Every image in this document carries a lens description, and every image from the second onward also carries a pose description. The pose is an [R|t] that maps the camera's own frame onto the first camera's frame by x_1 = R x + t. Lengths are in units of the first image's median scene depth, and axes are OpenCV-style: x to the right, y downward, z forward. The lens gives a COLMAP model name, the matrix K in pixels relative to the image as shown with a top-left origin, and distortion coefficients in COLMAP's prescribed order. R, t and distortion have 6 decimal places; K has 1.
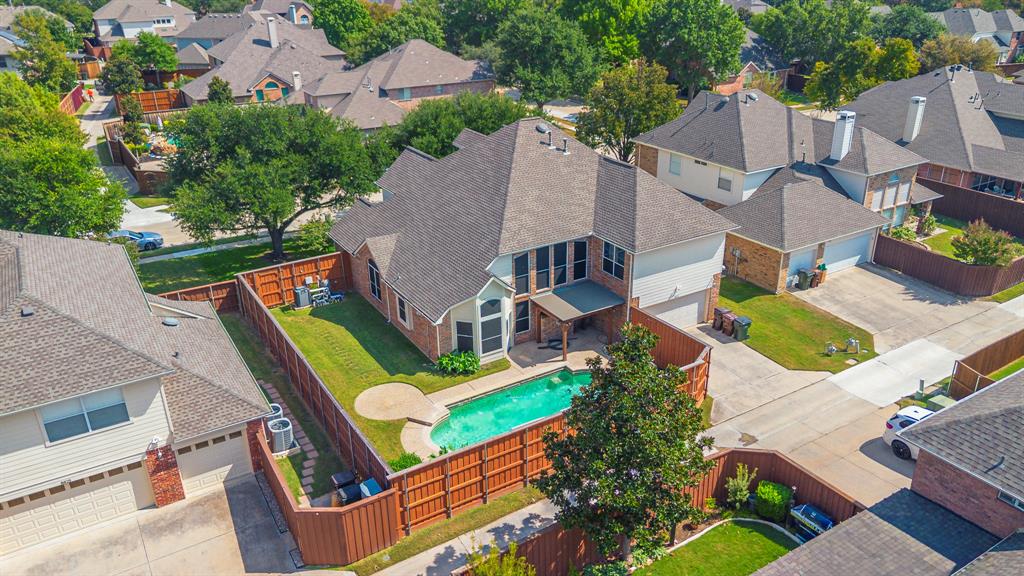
lens RADIAL K [[743.9, 0, 515.9], [0, 743.9, 288.9], [0, 0, 1]] dist [0.044100, -0.045655]
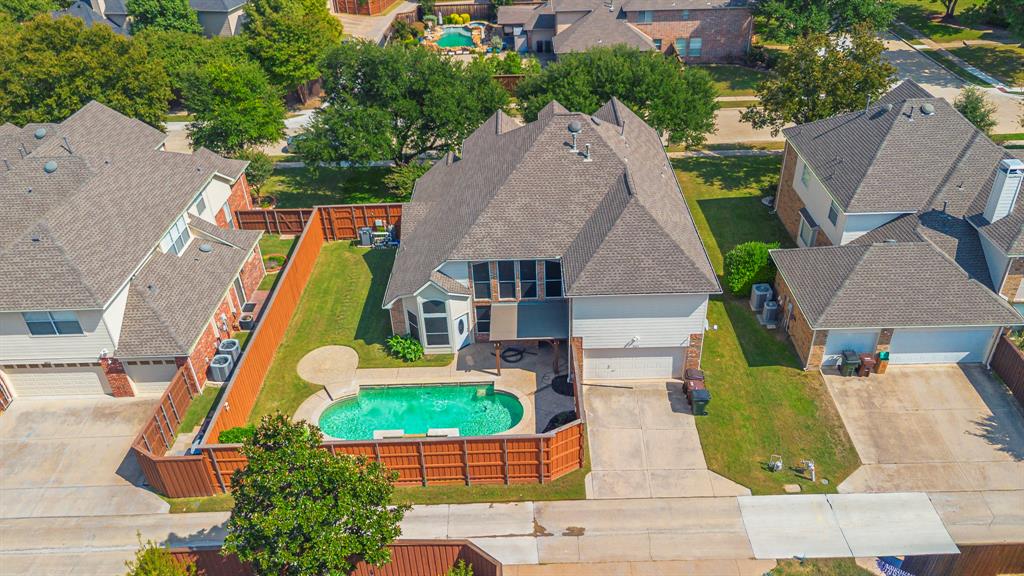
lens RADIAL K [[743.9, 0, 525.4], [0, 743.9, 283.7], [0, 0, 1]] dist [0.044100, -0.045655]
pose [[0.856091, 0.270802, -0.440199, 0.484486], [-0.193919, 0.957815, 0.212100, -0.231911], [0.479066, -0.096214, 0.872490, 0.149512]]
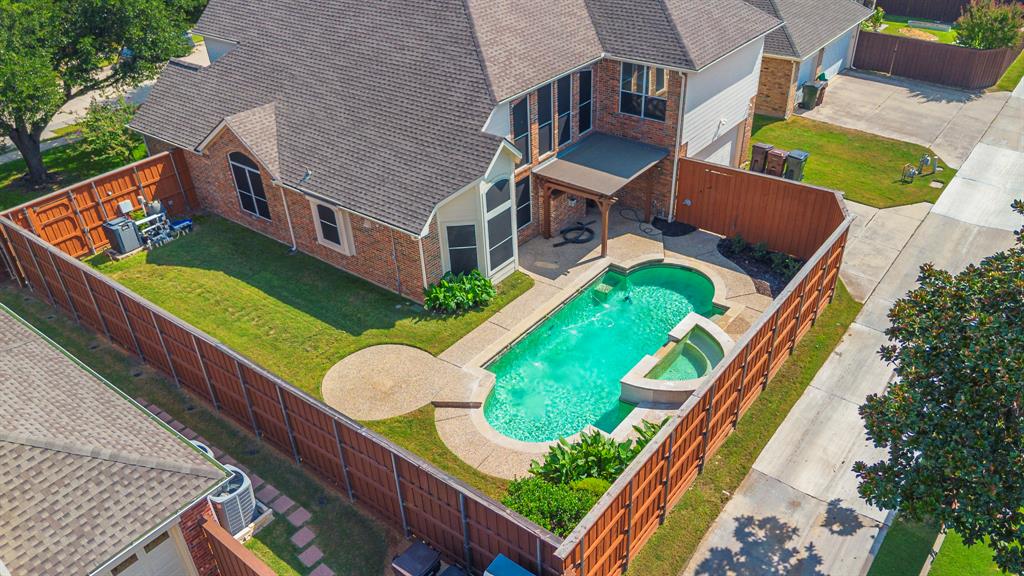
lens RADIAL K [[743.9, 0, 515.6], [0, 743.9, 310.3], [0, 0, 1]] dist [0.044100, -0.045655]
pose [[0.936477, -0.212649, 0.278909, -0.196812], [0.159483, 0.966446, 0.201363, -0.003071], [-0.312370, -0.144090, 0.938969, 0.377701]]
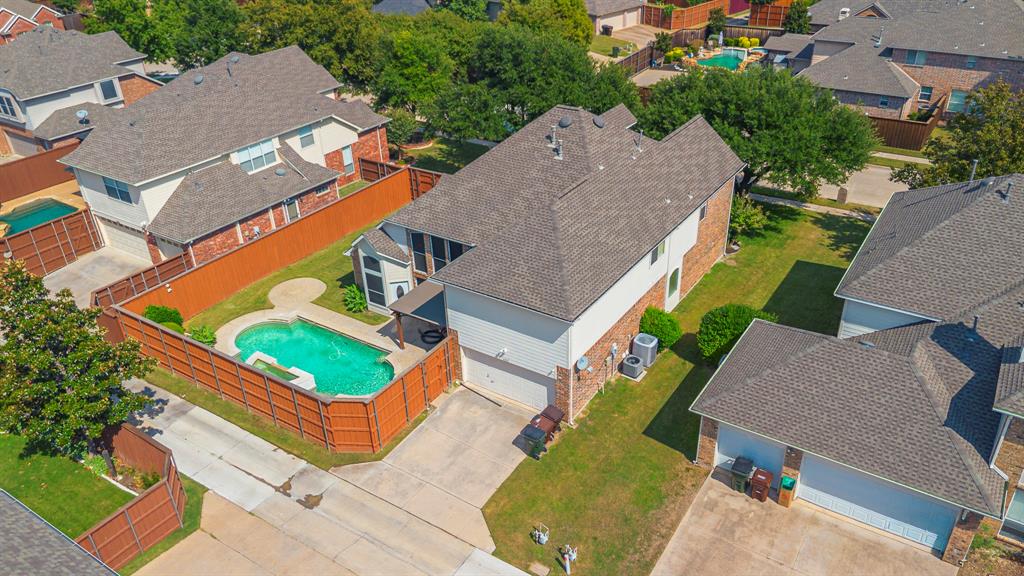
lens RADIAL K [[743.9, 0, 533.1], [0, 743.9, 281.6], [0, 0, 1]] dist [0.044100, -0.045655]
pose [[0.439983, 0.444280, -0.780404, 0.833337], [-0.349635, 0.885218, 0.306830, -0.328858], [0.827146, 0.137856, 0.544817, 0.575158]]
